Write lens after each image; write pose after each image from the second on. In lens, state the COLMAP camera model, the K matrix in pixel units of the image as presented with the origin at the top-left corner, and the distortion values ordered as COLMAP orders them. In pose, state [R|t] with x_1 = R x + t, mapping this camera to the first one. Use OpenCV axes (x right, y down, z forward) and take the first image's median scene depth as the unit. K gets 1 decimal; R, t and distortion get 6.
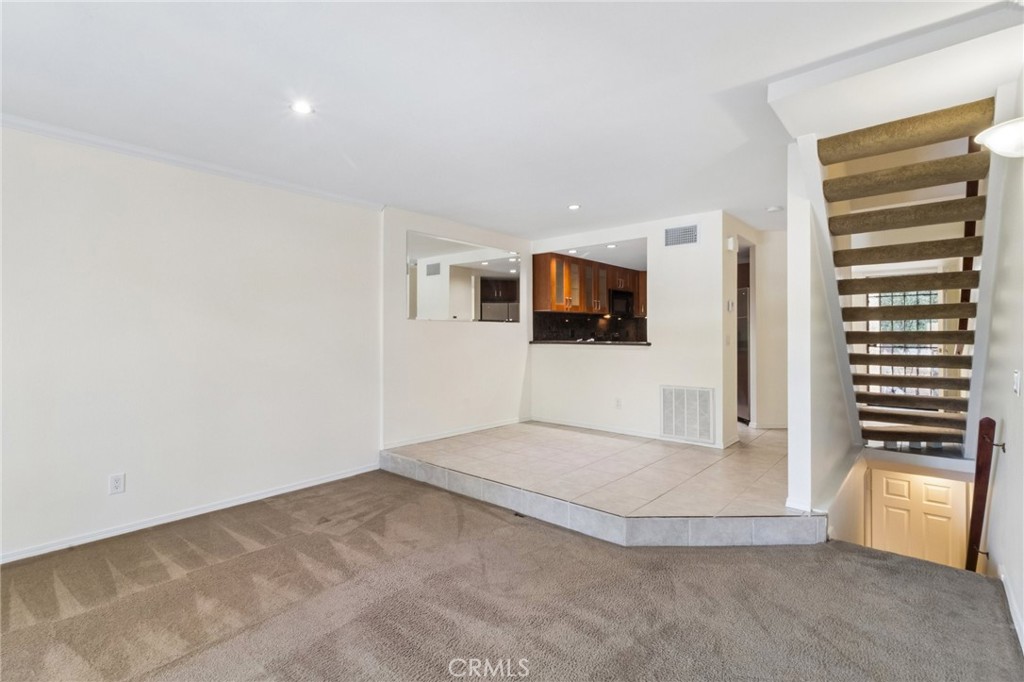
lens RADIAL K [[469.9, 0, 503.1], [0, 469.9, 334.5], [0, 0, 1]] dist [-0.000433, 0.000005]
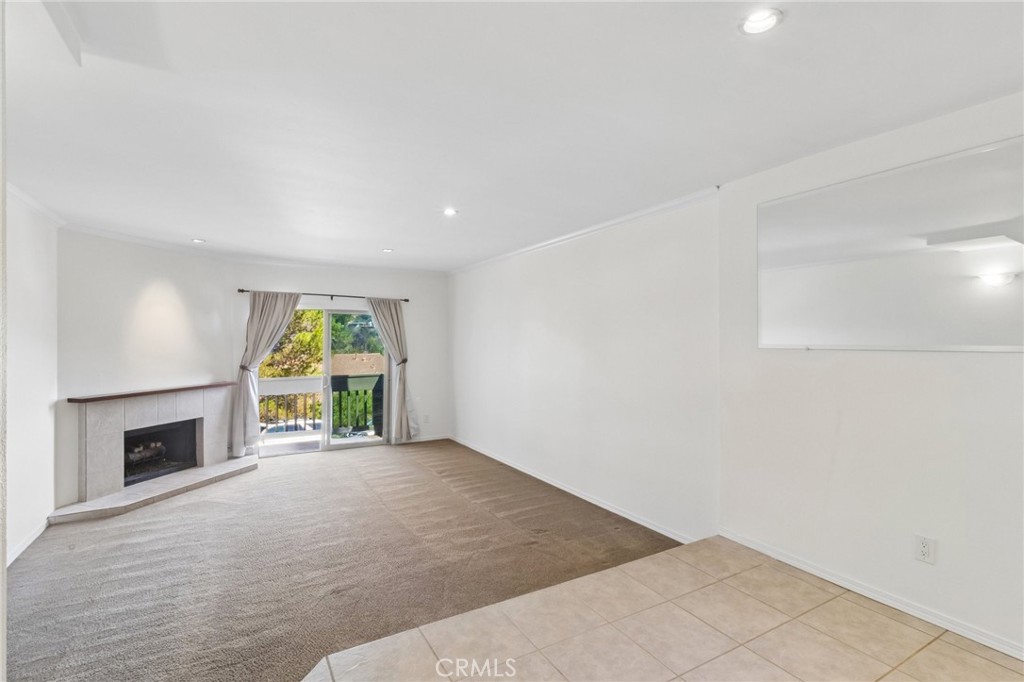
lens RADIAL K [[476.6, 0, 504.1], [0, 476.6, 336.7], [0, 0, 1]] dist [-0.004544, -0.000022]
pose [[-0.324907, -0.006267, -0.945725, 0.381341], [0.002183, 0.999970, -0.007376, -0.032656], [0.945744, -0.004461, -0.324883, 0.677232]]
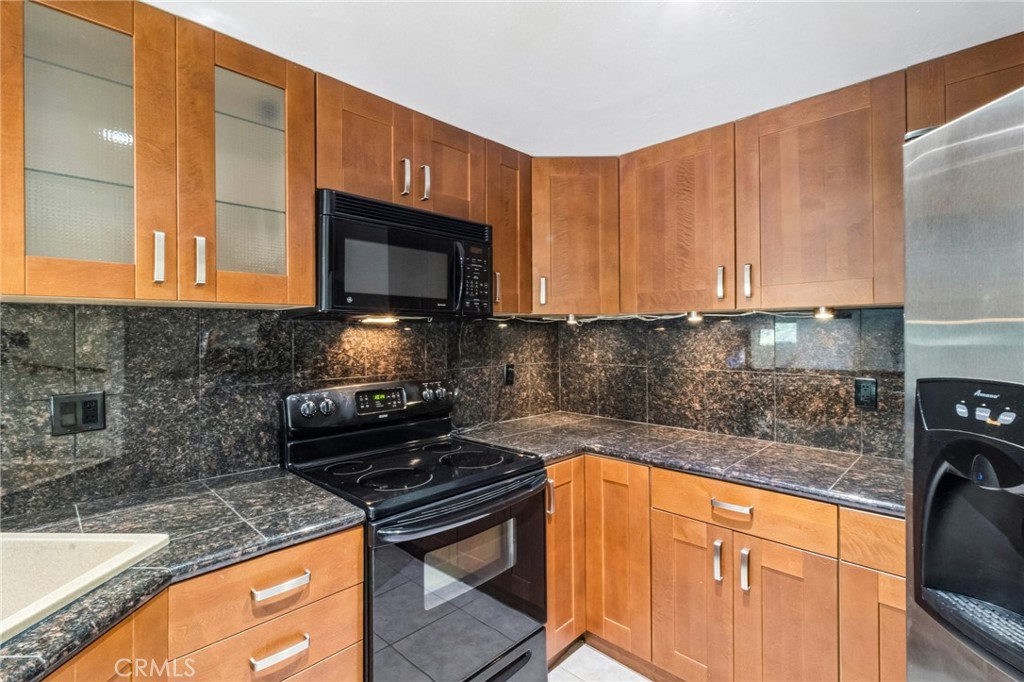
lens RADIAL K [[469.9, 0, 503.1], [0, 469.9, 334.5], [0, 0, 1]] dist [-0.000433, 0.000005]
pose [[0.998659, -0.001994, -0.051727, 0.372255], [0.002043, 0.999998, 0.000900, -0.037918], [0.051725, -0.001005, 0.998661, 0.931663]]
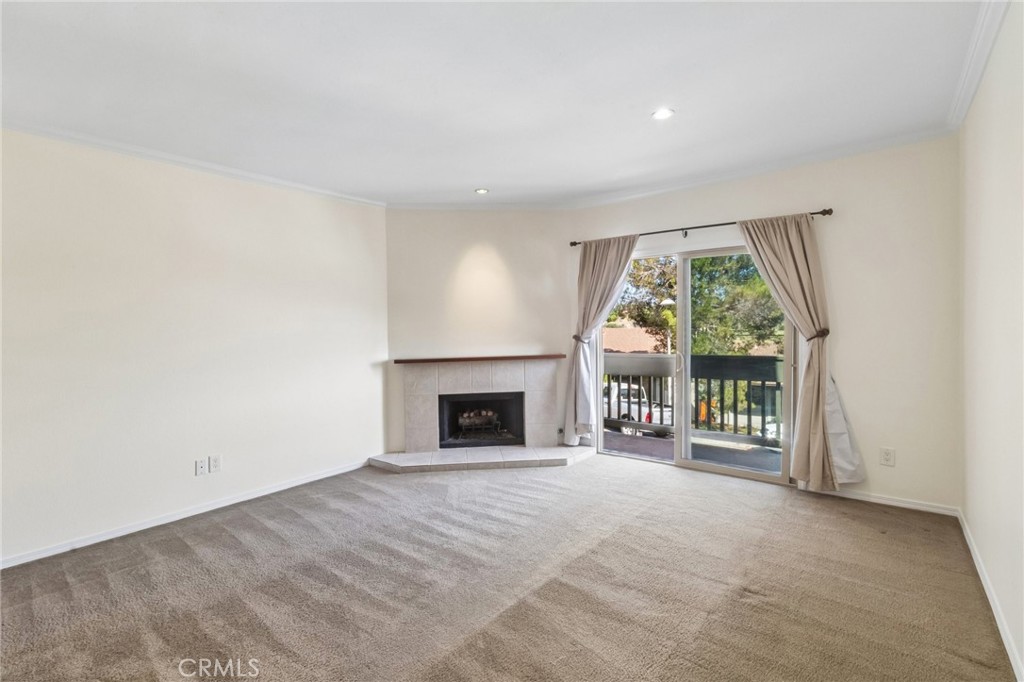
lens RADIAL K [[469.9, 0, 503.1], [0, 469.9, 334.5], [0, 0, 1]] dist [-0.000433, 0.000005]
pose [[-0.998909, 0.020960, -0.041740, -0.199427], [0.020233, 0.999638, 0.017743, -0.000449], [0.042097, 0.016879, -0.998971, 0.635114]]
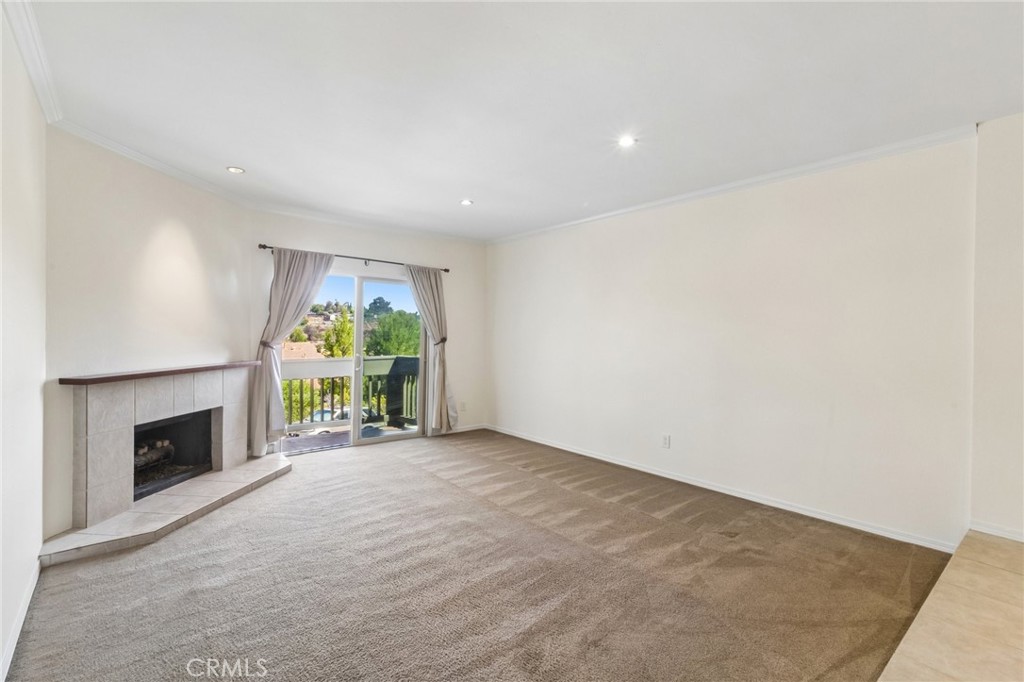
lens RADIAL K [[469.9, 0, 503.1], [0, 469.9, 334.5], [0, 0, 1]] dist [-0.000433, 0.000005]
pose [[-0.165215, 0.001196, -0.986257, 0.321691], [-0.011242, 0.999932, 0.003096, -0.000191], [0.986194, 0.011599, -0.165190, 0.368800]]
